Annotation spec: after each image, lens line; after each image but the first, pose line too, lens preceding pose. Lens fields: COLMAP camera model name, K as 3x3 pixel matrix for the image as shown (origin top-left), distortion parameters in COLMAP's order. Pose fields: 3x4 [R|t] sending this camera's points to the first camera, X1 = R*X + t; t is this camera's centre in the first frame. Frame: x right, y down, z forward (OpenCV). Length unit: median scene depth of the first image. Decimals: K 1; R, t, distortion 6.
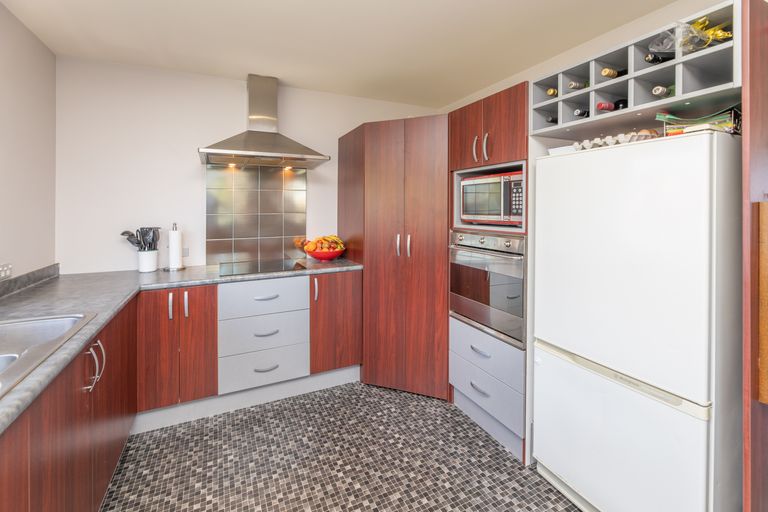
lens RADIAL K [[323.3, 0, 368.6], [0, 323.3, 213.5], [0, 0, 1]] dist [-0.003006, -0.000713]
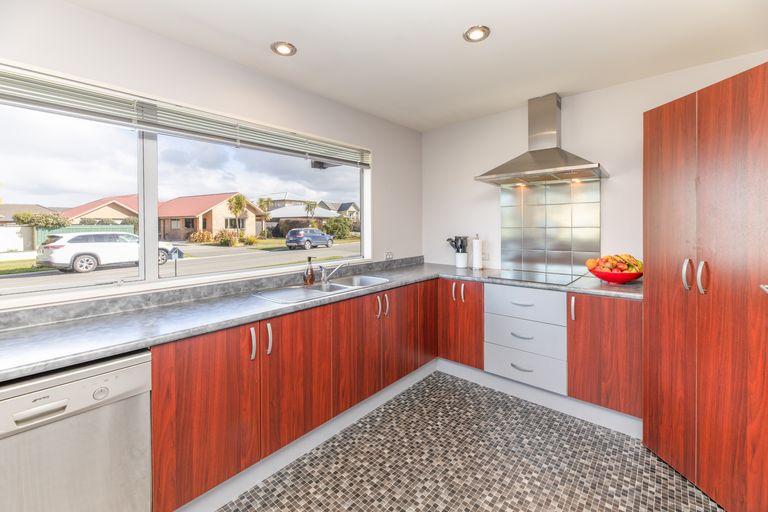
lens RADIAL K [[323.3, 0, 394.1], [0, 323.3, 228.7], [0, 0, 1]] dist [-0.003006, -0.000713]
pose [[0.425587, 0.015347, -0.904787, 0.481187], [-0.005595, 0.999882, 0.014328, -0.008823], [0.904900, -0.001036, 0.425623, 0.132358]]
